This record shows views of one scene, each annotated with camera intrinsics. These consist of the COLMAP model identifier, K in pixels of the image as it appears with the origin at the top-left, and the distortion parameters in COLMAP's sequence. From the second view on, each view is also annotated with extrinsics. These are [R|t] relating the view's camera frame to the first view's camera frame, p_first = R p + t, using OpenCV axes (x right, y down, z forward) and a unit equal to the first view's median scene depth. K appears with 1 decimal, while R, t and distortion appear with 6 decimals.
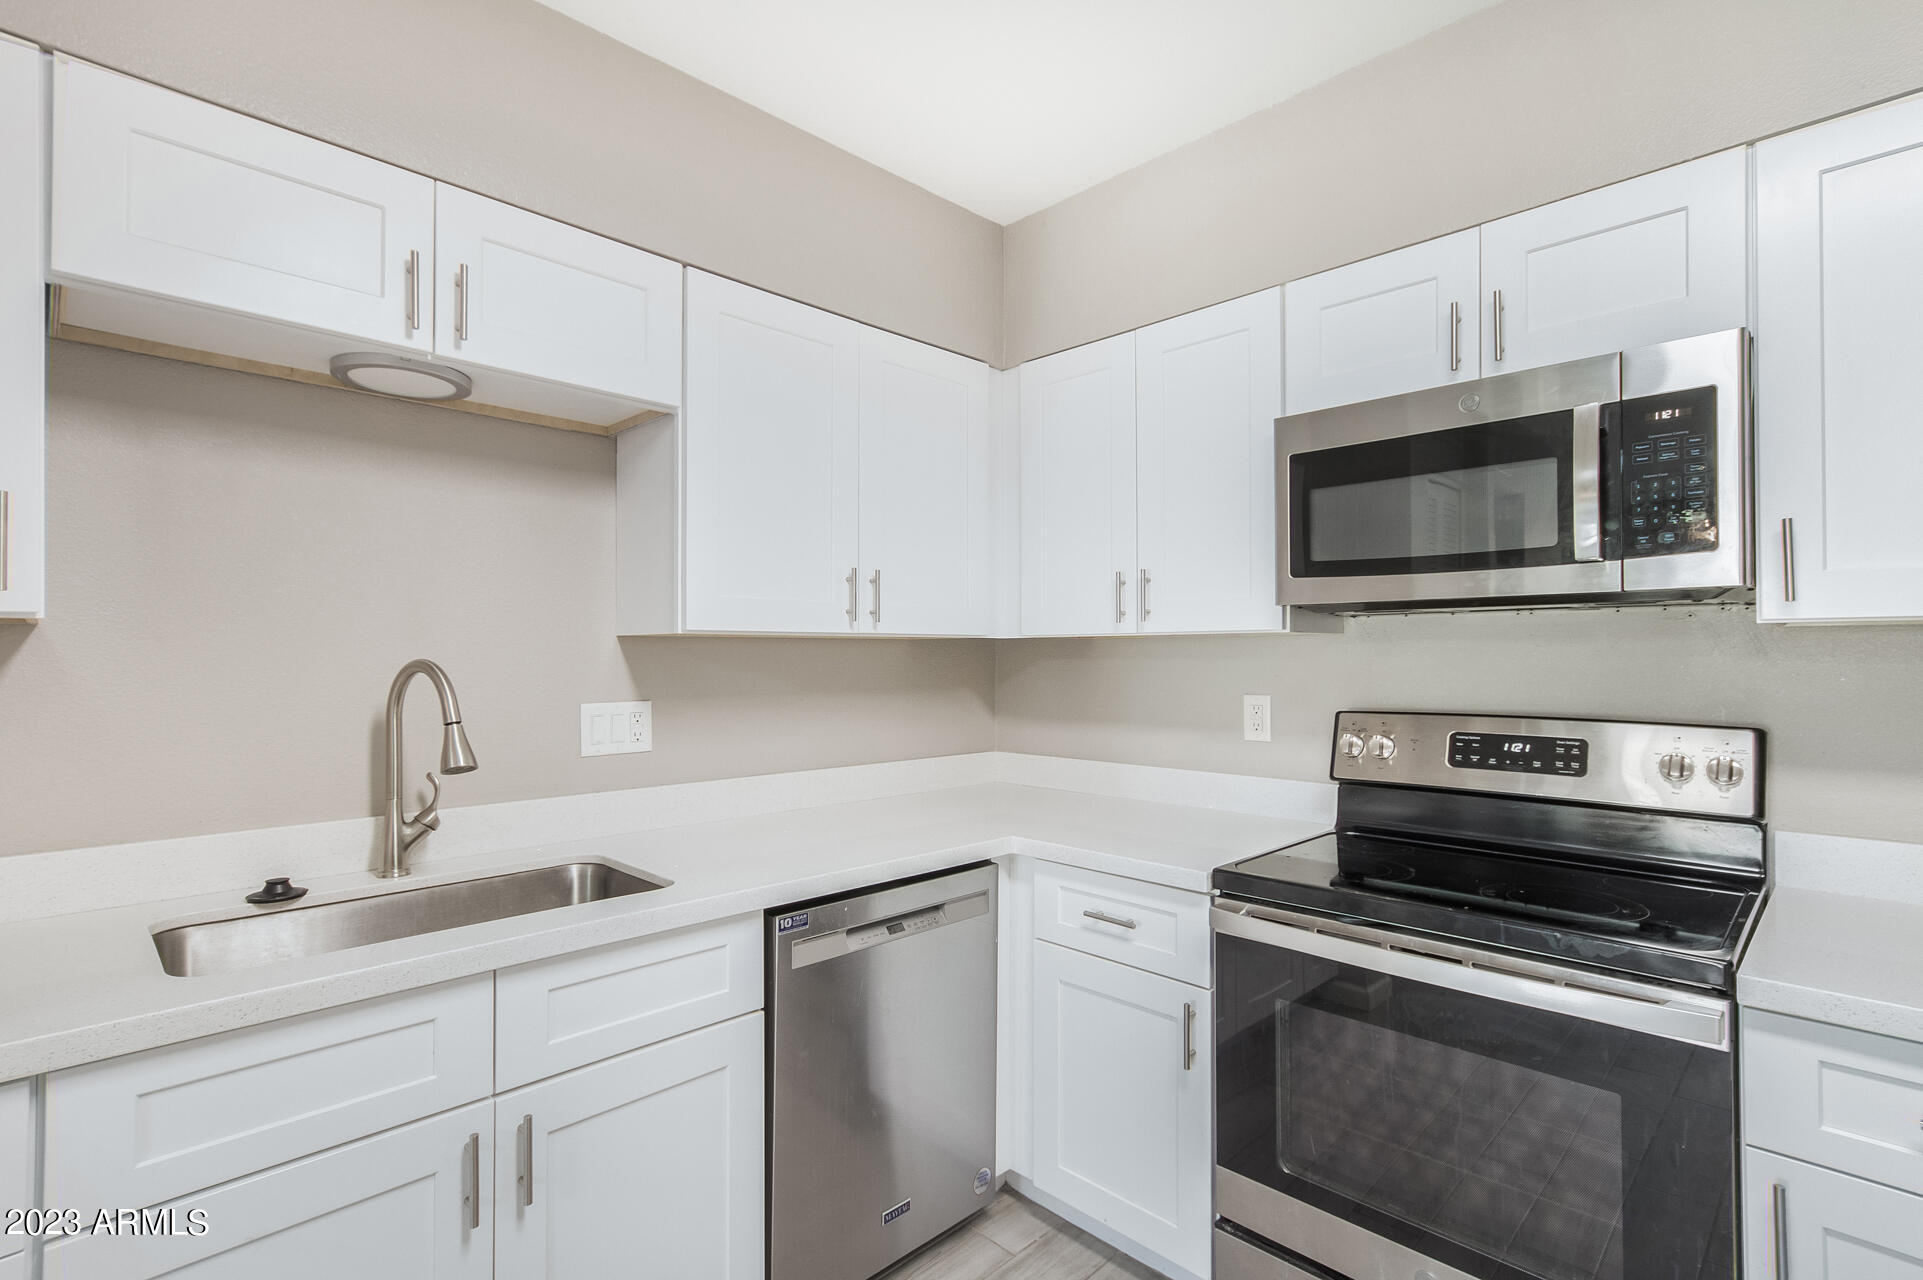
lens RADIAL K [[908.8, 0, 961.8], [0, 908.8, 655.5], [0, 0, 1]] dist [0.018838, 0.000322]
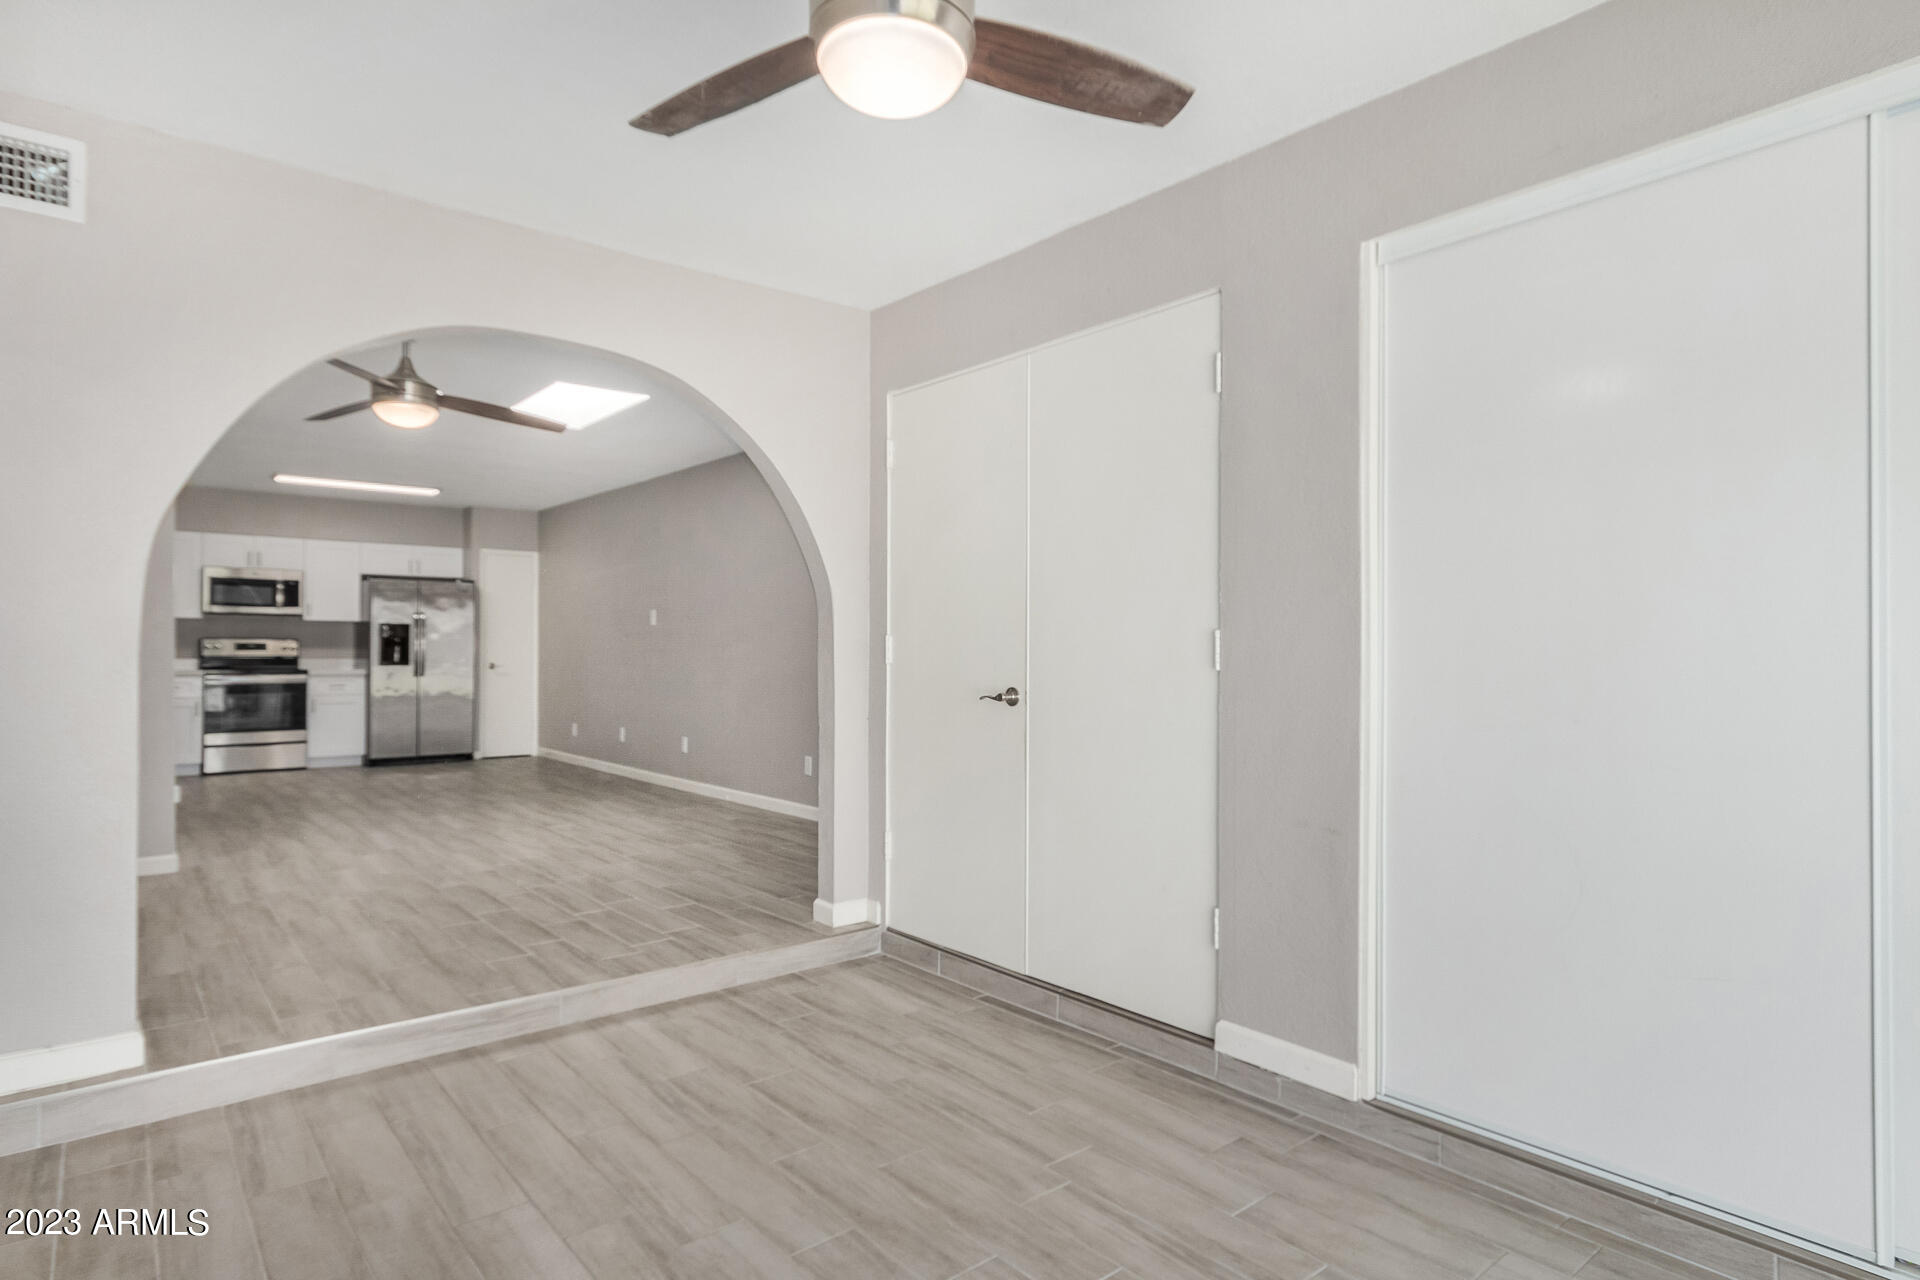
lens RADIAL K [[1048.2, 0, 969.9], [0, 1048.2, 648.8], [0, 0, 1]] dist [0.002883, -0.000943]
pose [[0.089419, 0.008012, 0.995962, -4.161918], [-0.004822, 0.999959, -0.007612, 0.136907], [-0.995982, -0.004121, 0.089454, -2.944548]]
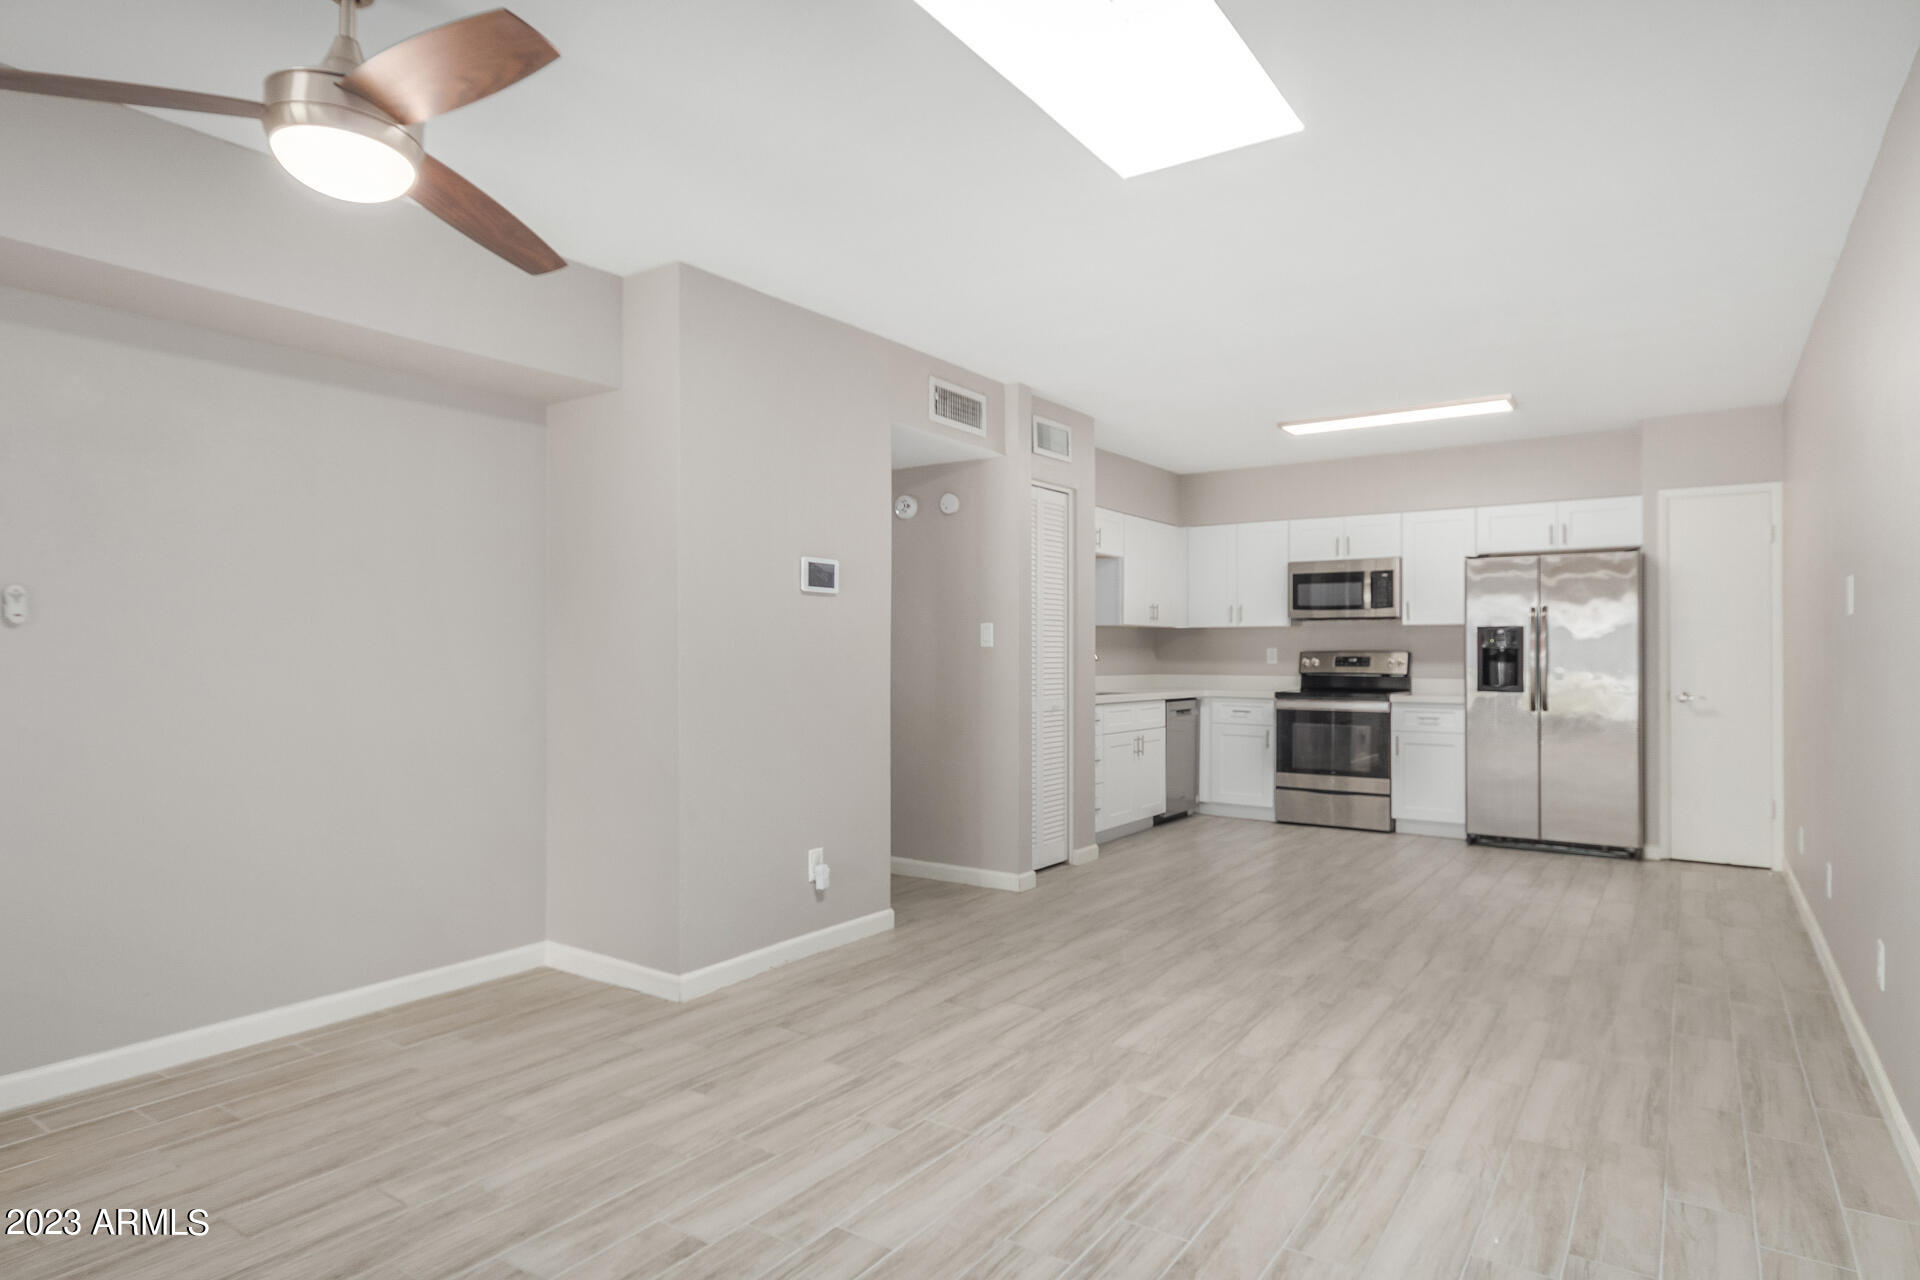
lens RADIAL K [[1050.5, 0, 972.9], [0, 1050.5, 646.6], [0, 0, 1]] dist [0.000642, -0.000234]
pose [[0.982141, 0.006719, 0.188025, -1.527323], [-0.005990, 0.999972, -0.004443, 0.074809], [-0.188050, 0.003237, 0.982154, -2.593357]]
